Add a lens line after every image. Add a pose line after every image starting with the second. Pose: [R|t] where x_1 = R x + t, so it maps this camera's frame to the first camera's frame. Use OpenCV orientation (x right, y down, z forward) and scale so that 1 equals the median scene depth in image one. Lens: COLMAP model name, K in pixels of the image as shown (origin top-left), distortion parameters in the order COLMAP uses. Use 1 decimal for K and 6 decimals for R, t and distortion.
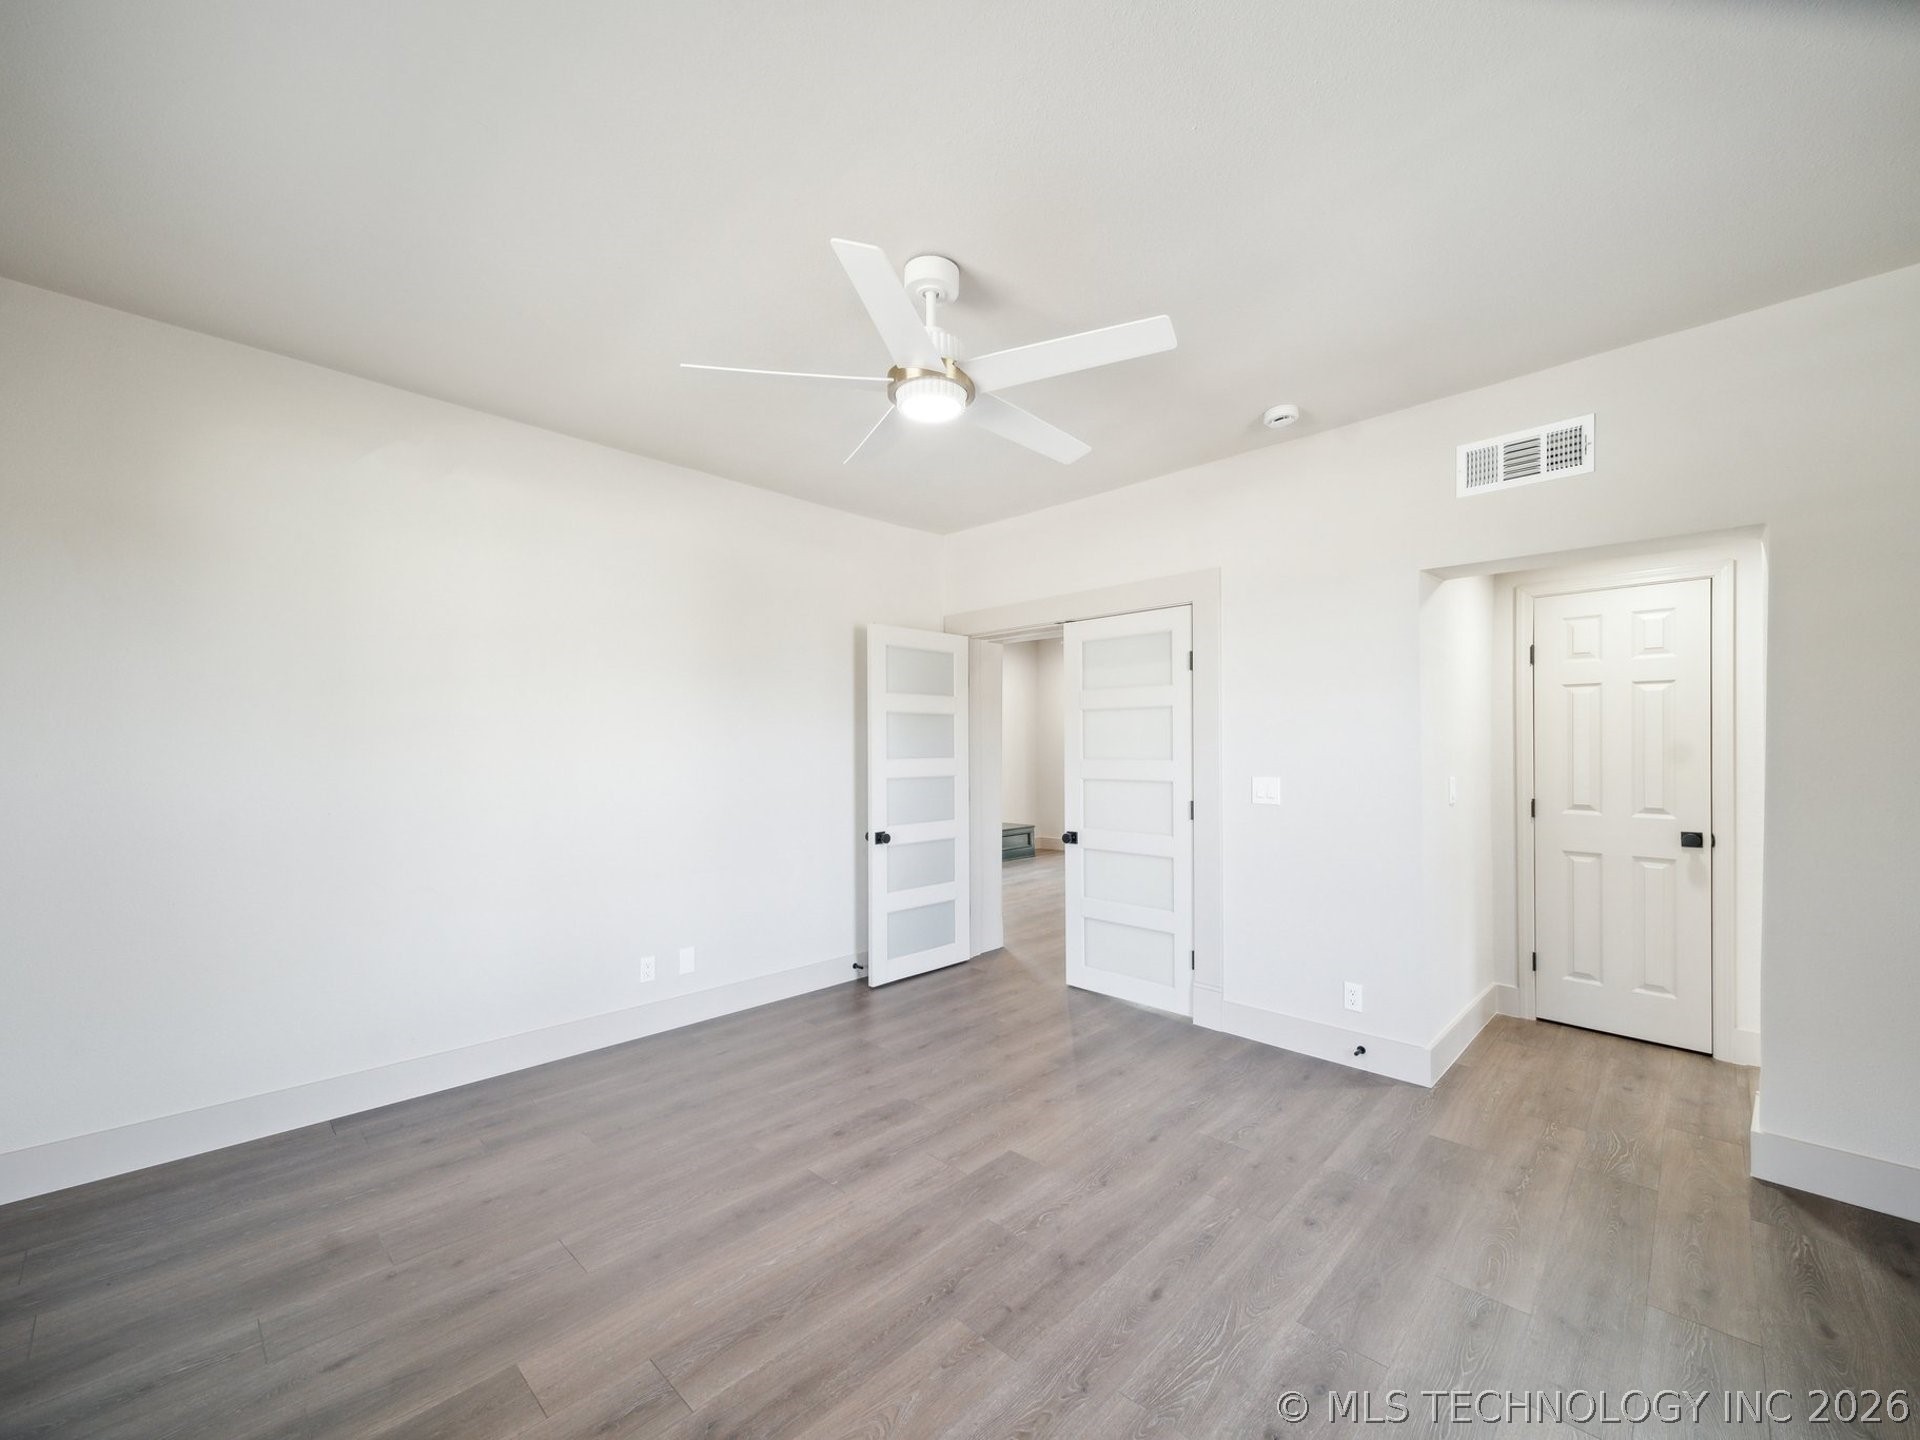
lens RADIAL K [[754.6, 0, 943.7], [0, 754.6, 734.8], [0, 0, 1]] dist [0.003267, -0.000163]
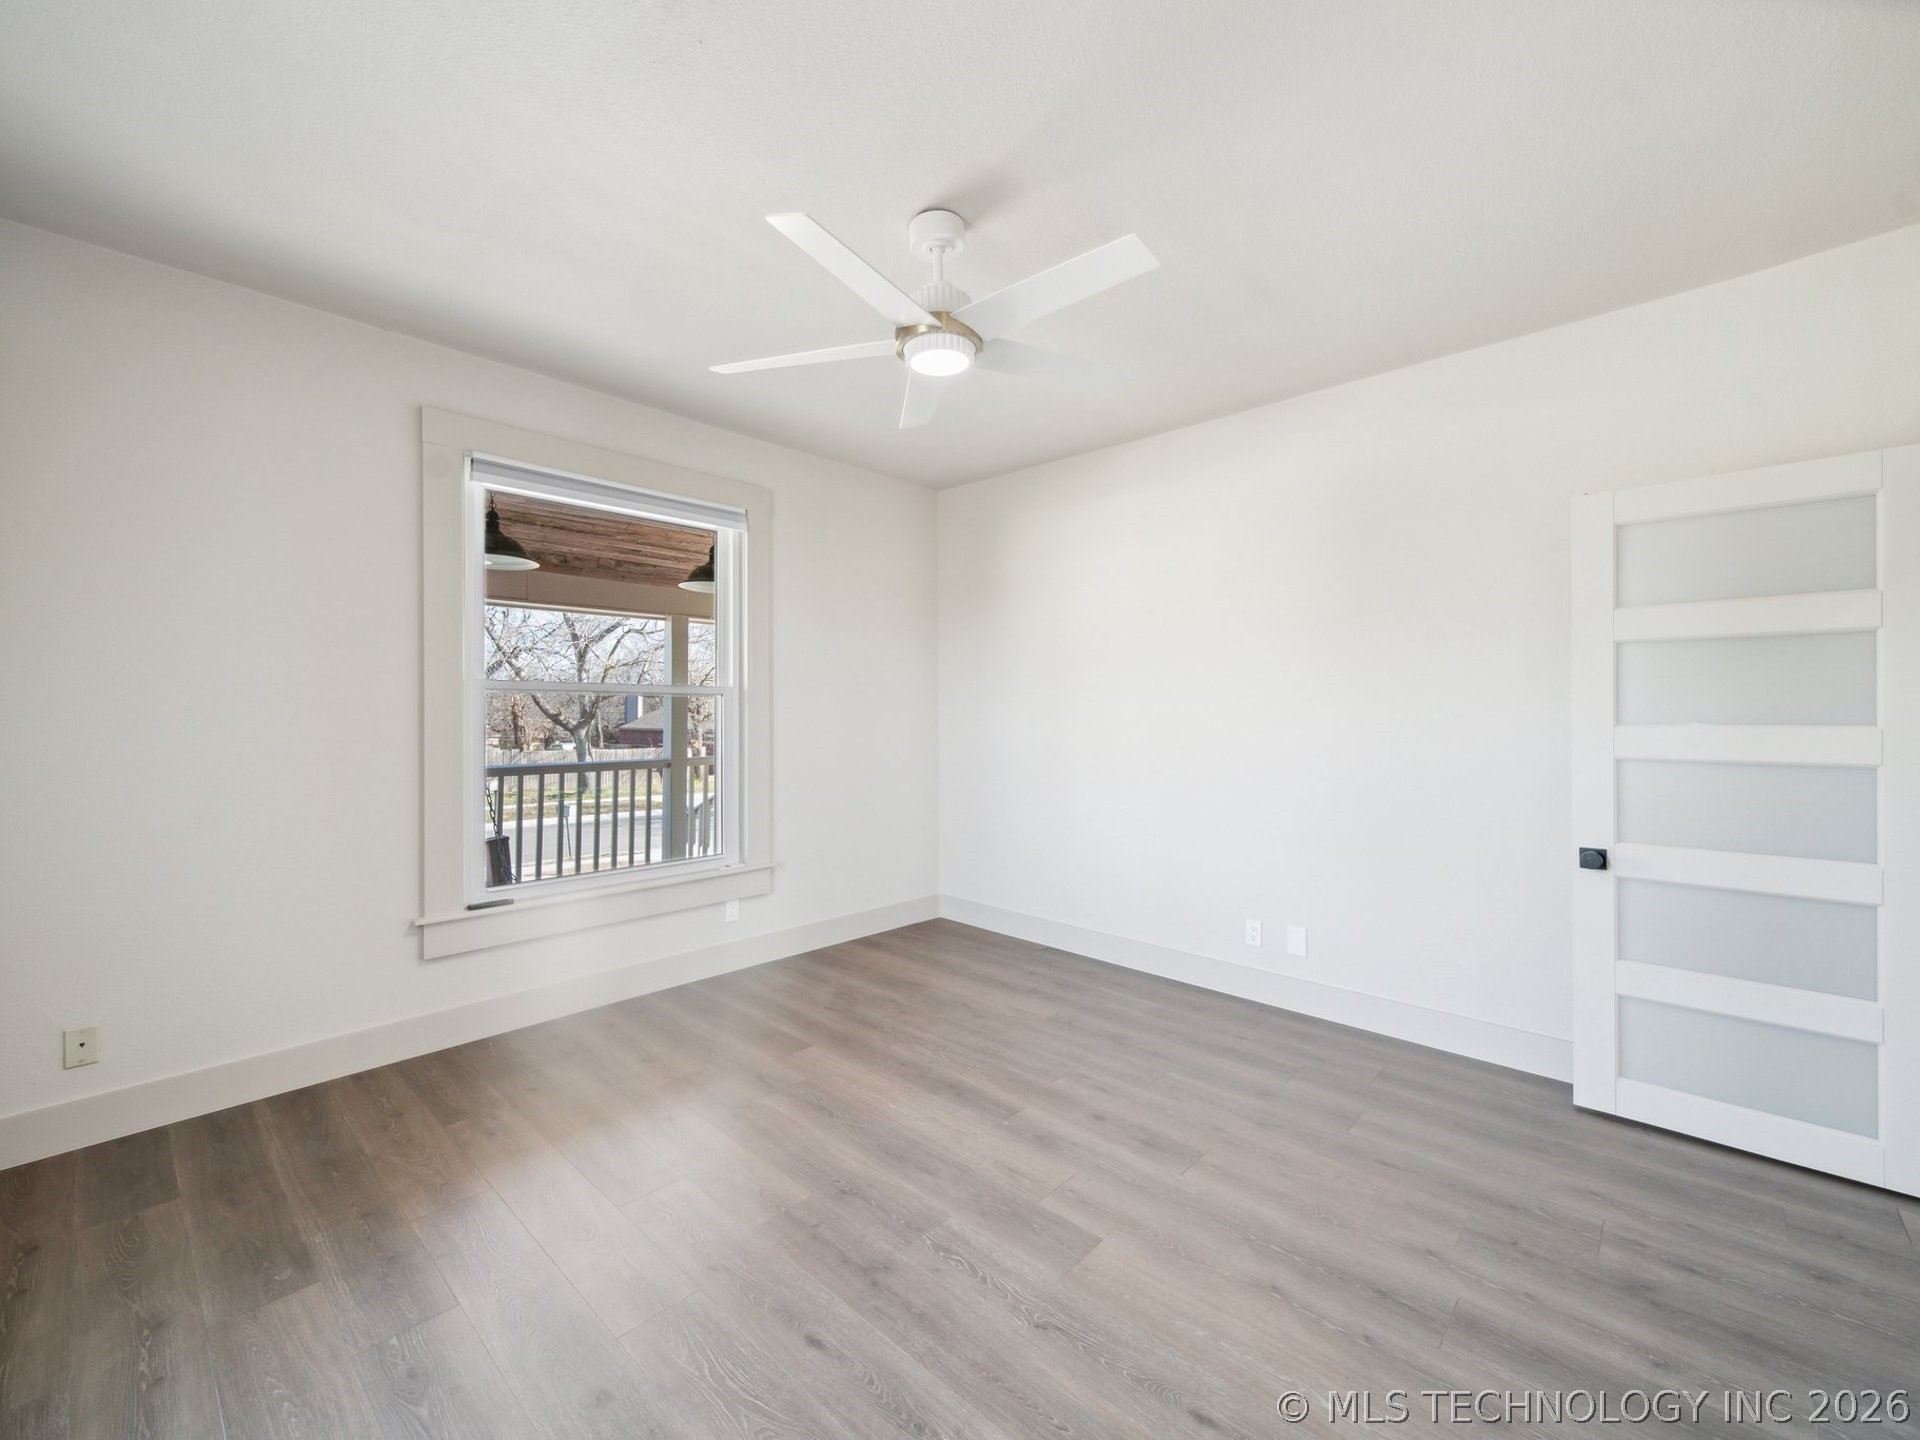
lens RADIAL K [[782.9, 0, 963.8], [0, 782.9, 696.0], [0, 0, 1]] dist [0.008996, -0.000122]
pose [[0.045022, -0.017278, -0.998837, 0.896162], [0.016837, 0.999722, -0.016534, 0.021893], [0.998844, -0.016073, 0.045301, 0.859135]]
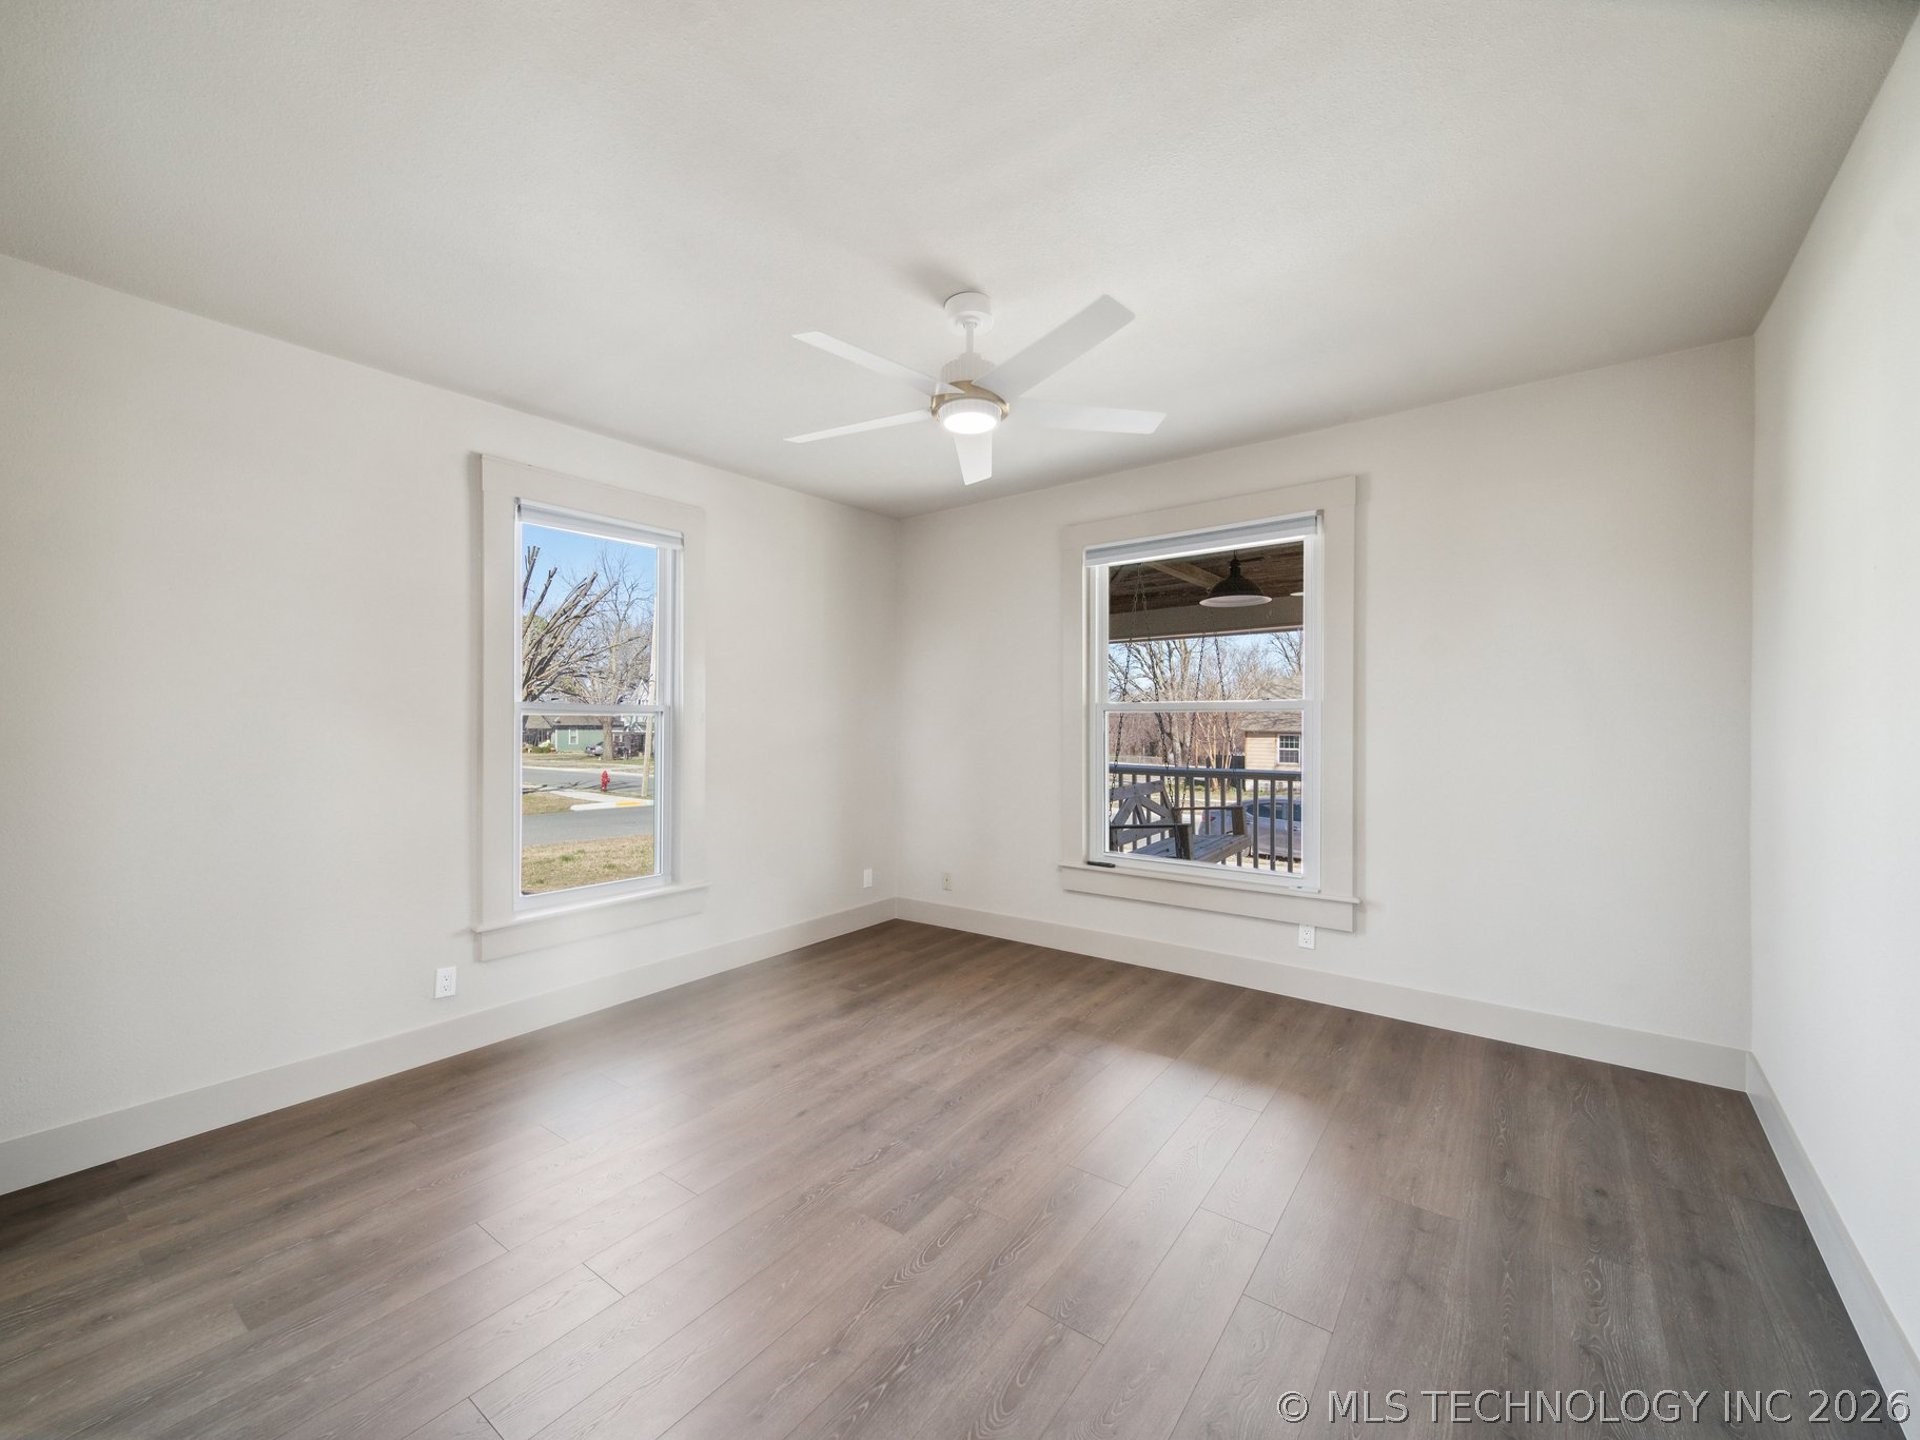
lens RADIAL K [[794.5, 0, 956.7], [0, 794.5, 695.9], [0, 0, 1]] dist [0.011235, -0.000163]
pose [[-0.989549, -0.000412, -0.144193, 0.157968], [0.006421, 0.998878, -0.046926, 0.027790], [0.144051, -0.047361, -0.988436, 1.915562]]
